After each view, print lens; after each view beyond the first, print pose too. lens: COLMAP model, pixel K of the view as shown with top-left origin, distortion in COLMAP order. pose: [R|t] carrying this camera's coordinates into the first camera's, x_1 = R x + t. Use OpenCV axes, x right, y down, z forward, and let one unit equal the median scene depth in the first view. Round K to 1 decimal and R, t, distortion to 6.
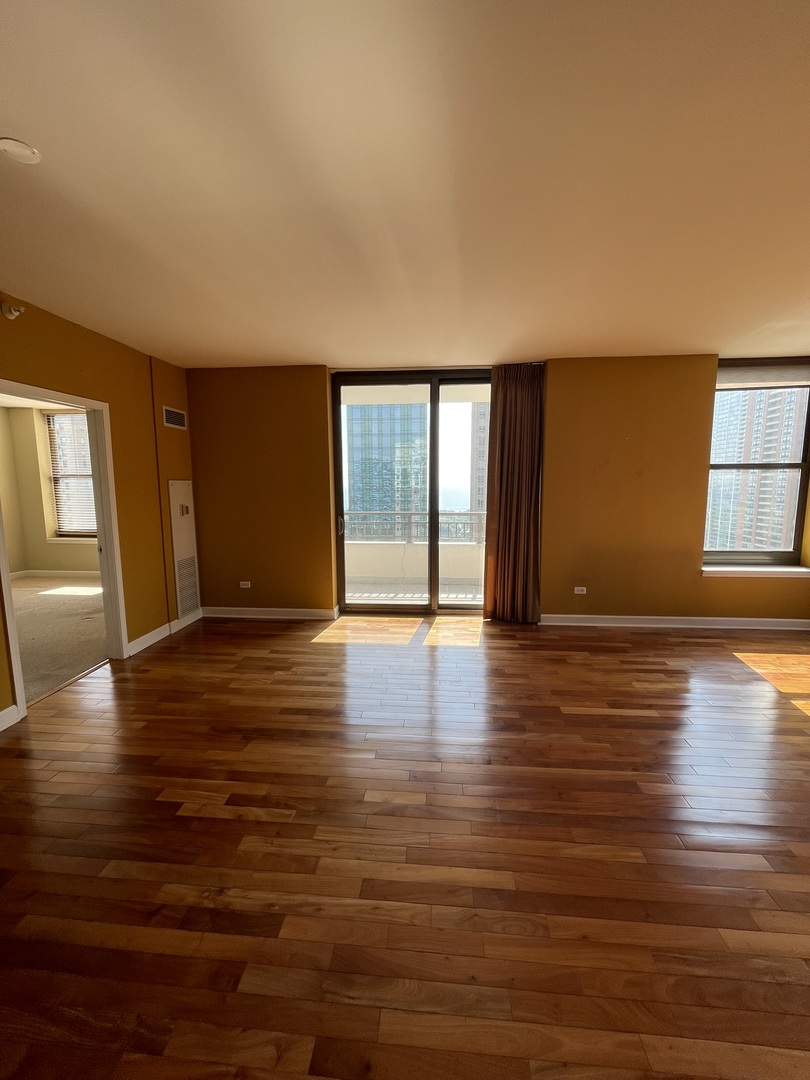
lens RADIAL K [[430.4, 0, 405.0], [0, 430.4, 540.0], [0, 0, 1]] dist [-0.000862, -0.000251]
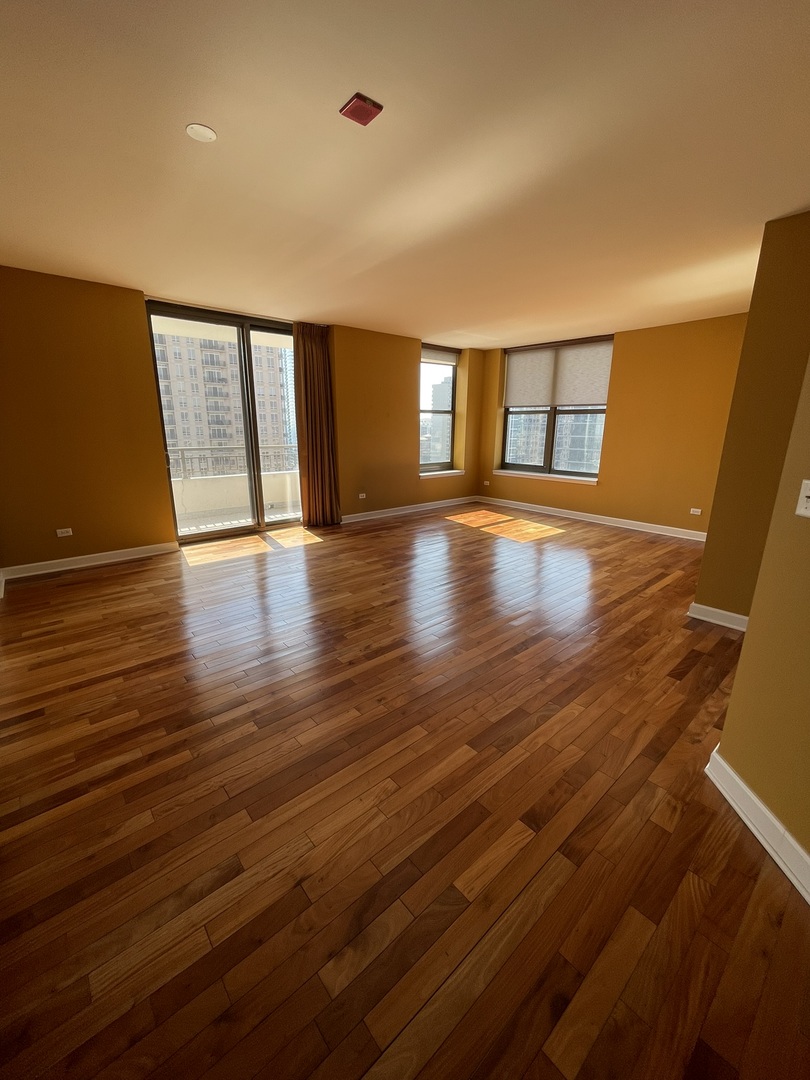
lens RADIAL K [[430.4, 0, 405.0], [0, 430.4, 540.0], [0, 0, 1]] dist [-0.000862, -0.000251]
pose [[0.699474, -0.178905, 0.691903, -0.526351], [0.082645, 0.981913, 0.170344, 0.027782], [-0.709863, -0.061969, 0.701608, -0.130783]]
